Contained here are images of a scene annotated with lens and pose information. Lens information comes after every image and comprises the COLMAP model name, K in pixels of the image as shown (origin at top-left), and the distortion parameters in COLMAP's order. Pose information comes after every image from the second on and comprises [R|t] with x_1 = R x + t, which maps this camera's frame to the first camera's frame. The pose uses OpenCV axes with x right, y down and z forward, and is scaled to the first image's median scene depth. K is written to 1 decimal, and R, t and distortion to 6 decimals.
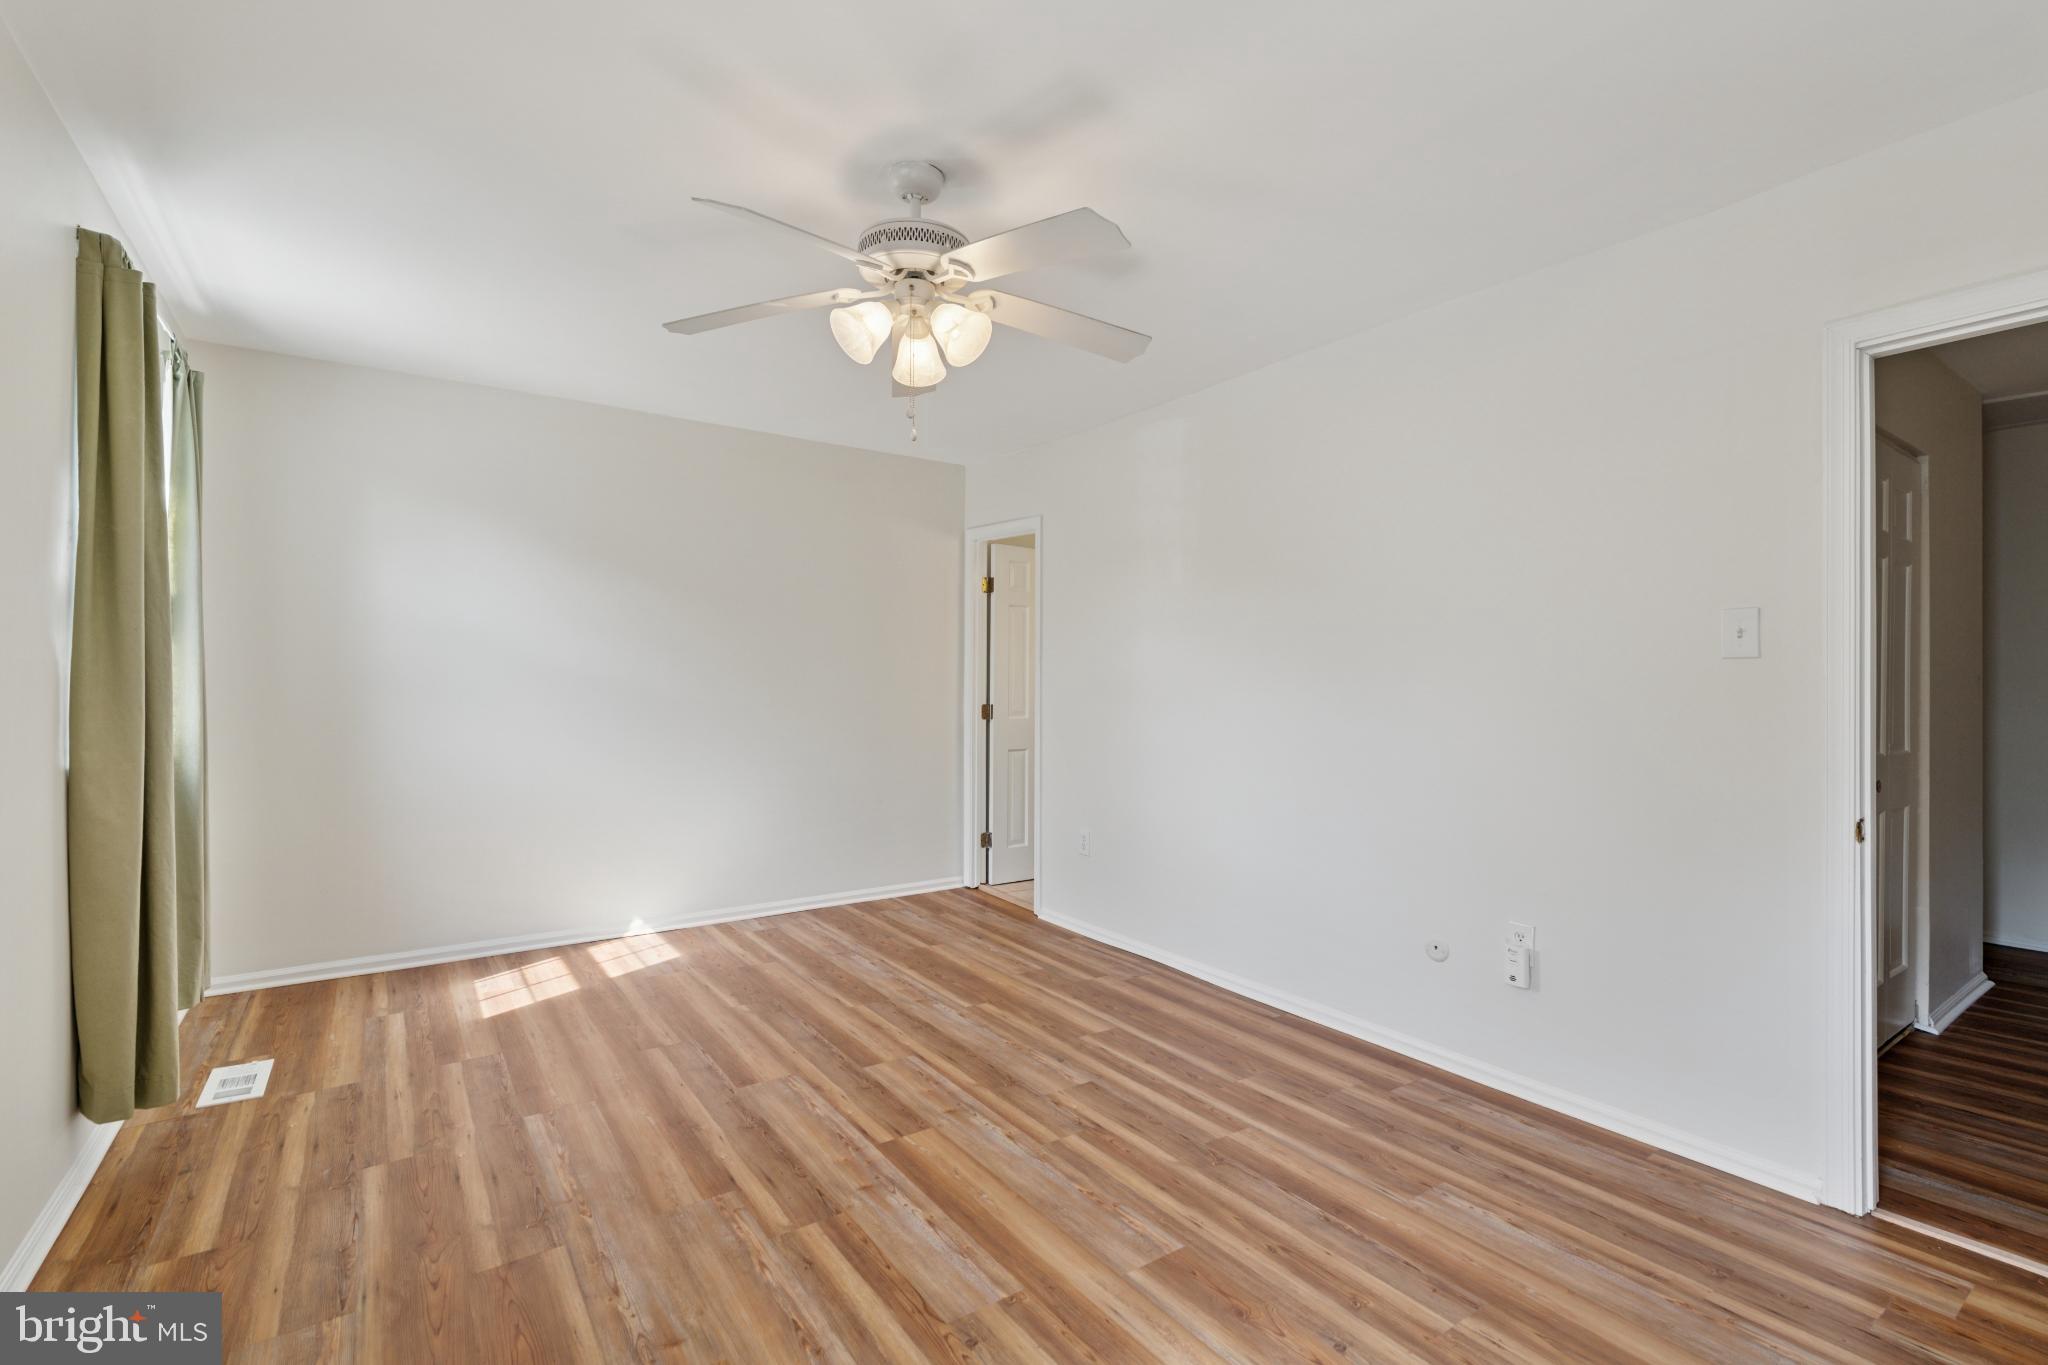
lens RADIAL K [[924.7, 0, 1024.0], [0, 924.7, 680.3], [0, 0, 1]] dist [-0.001814, 0.001054]
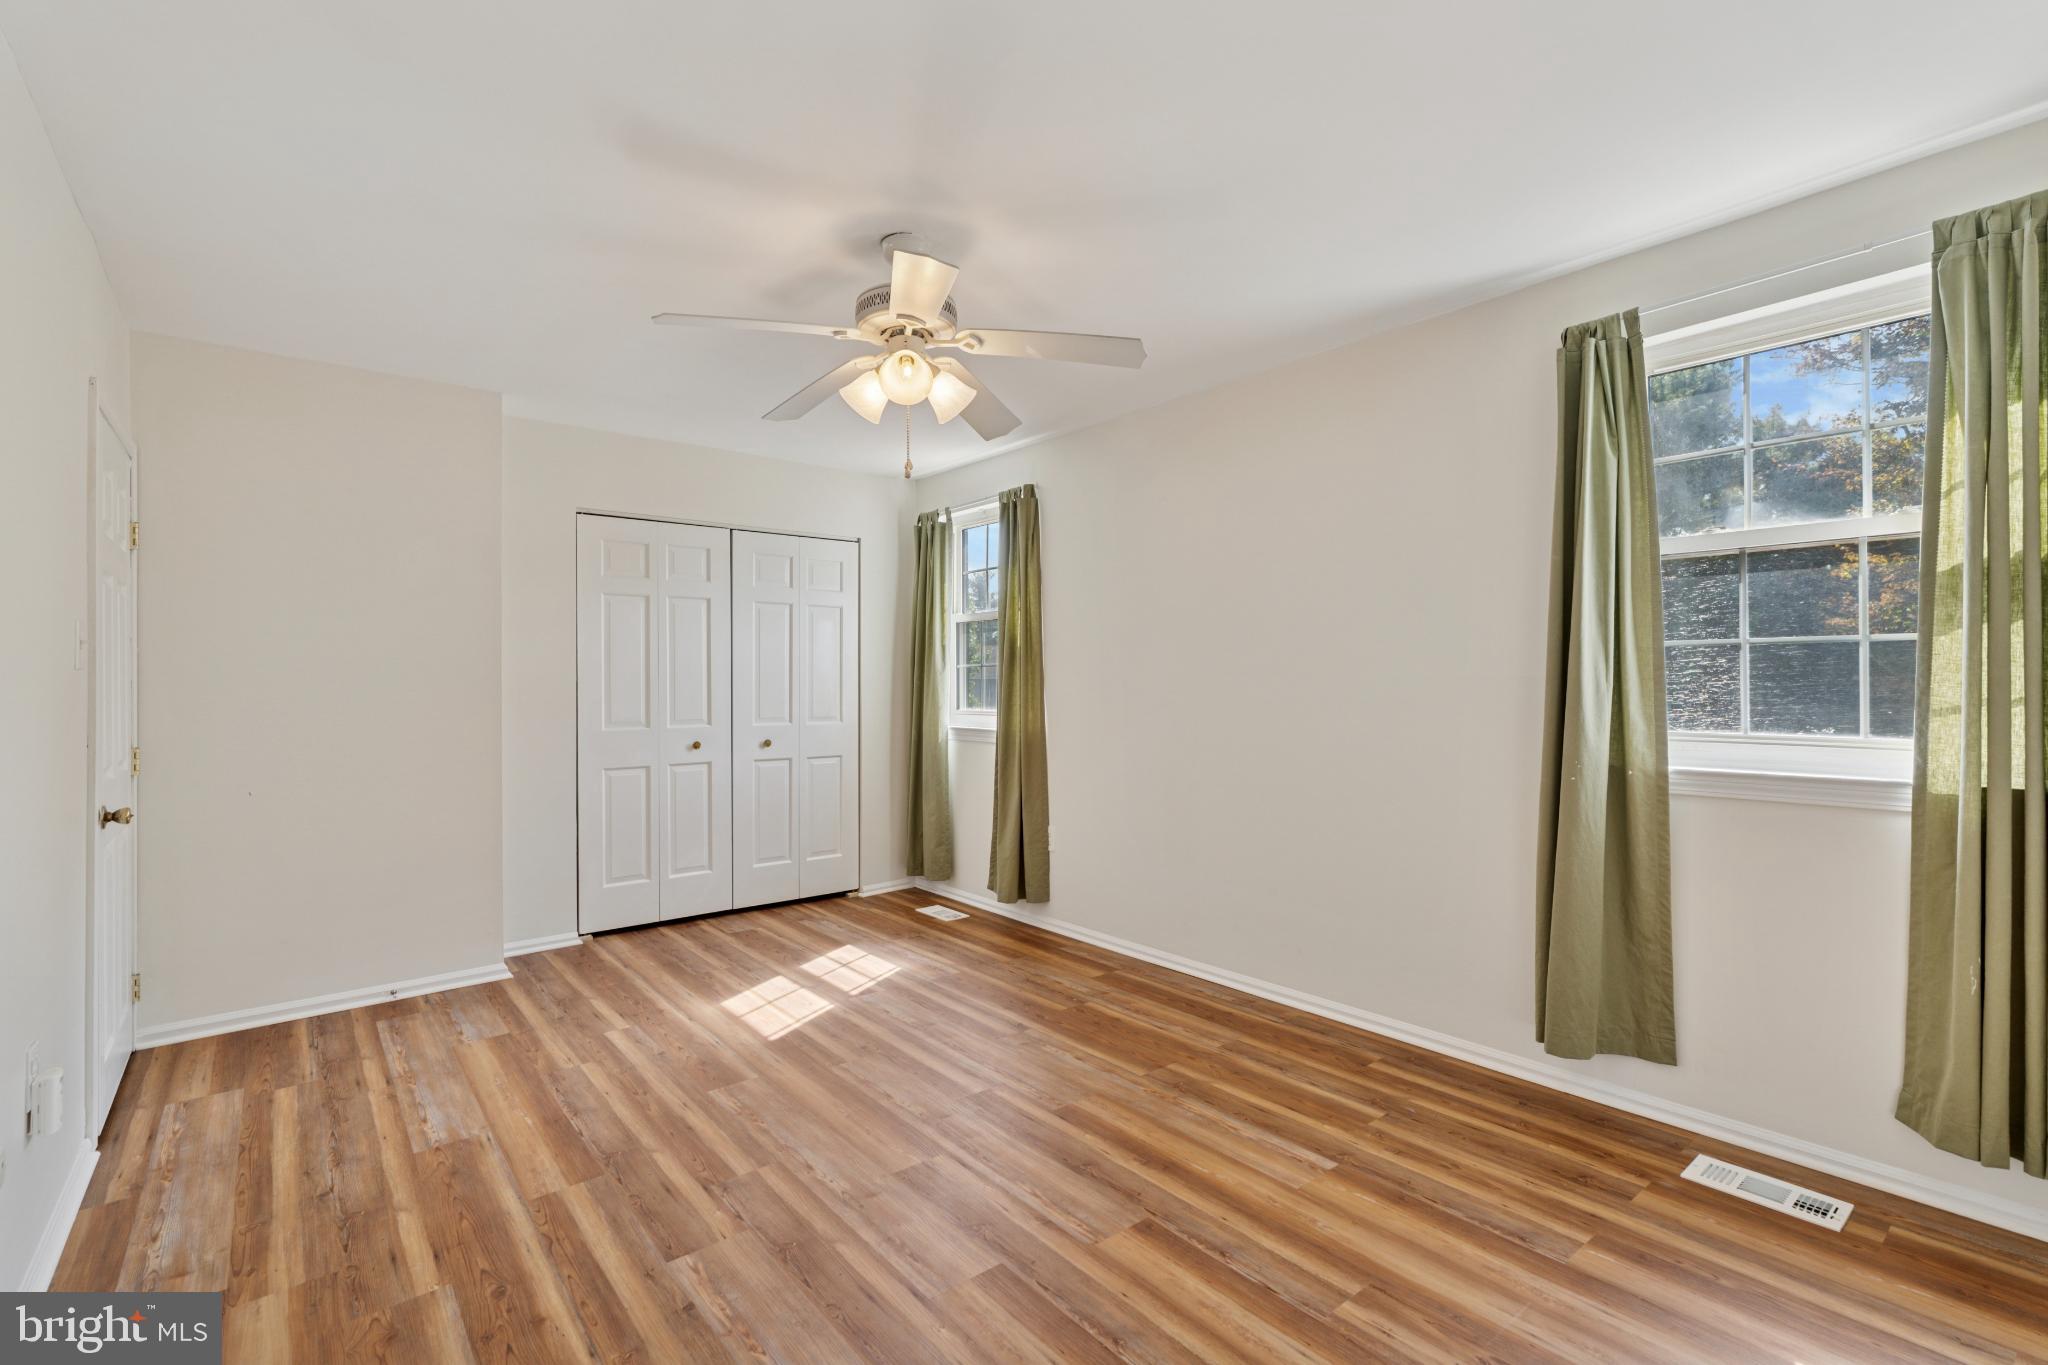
lens RADIAL K [[924.7, 0, 1023.6], [0, 924.7, 689.6], [0, 0, 1]] dist [-0.001814, 0.001054]
pose [[-0.997592, 0.000337, -0.069359, -0.170500], [0.000132, 0.999996, 0.002964, -0.004255], [0.069360, 0.002948, -0.997587, 1.976435]]
